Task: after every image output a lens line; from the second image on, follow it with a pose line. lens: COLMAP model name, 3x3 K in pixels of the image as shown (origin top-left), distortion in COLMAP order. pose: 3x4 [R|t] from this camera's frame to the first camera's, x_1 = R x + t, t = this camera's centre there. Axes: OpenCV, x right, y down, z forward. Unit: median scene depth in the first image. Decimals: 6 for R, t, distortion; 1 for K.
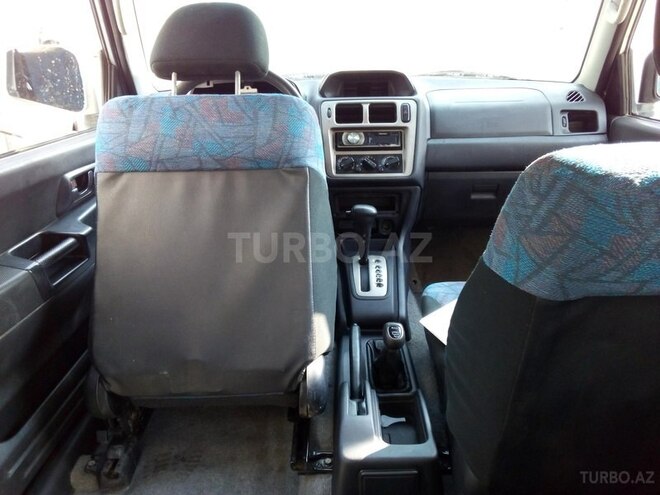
lens RADIAL K [[506.7, 0, 331.8], [0, 506.7, 246.6], [0, 0, 1]] dist [-0.006844, -0.010352]
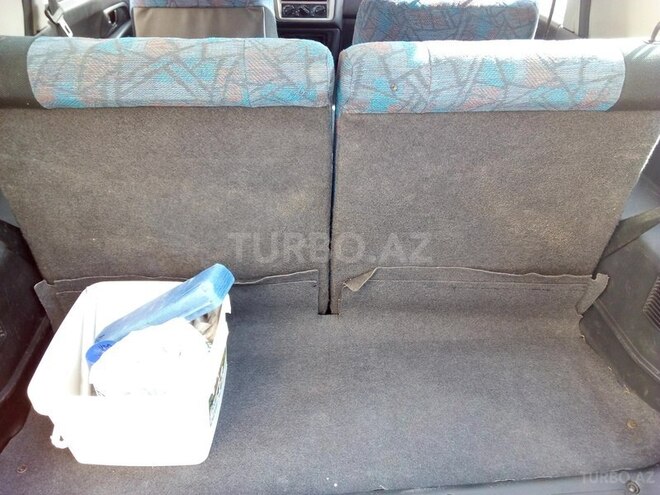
lens RADIAL K [[506.7, 0, 326.9], [0, 506.7, 248.5], [0, 0, 1]] dist [-0.006844, -0.010352]
pose [[0.996668, -0.012276, 0.080631, 0.014349], [-0.006975, 0.972156, 0.234231, 0.194914], [-0.081261, -0.234013, 0.968832, -0.704761]]
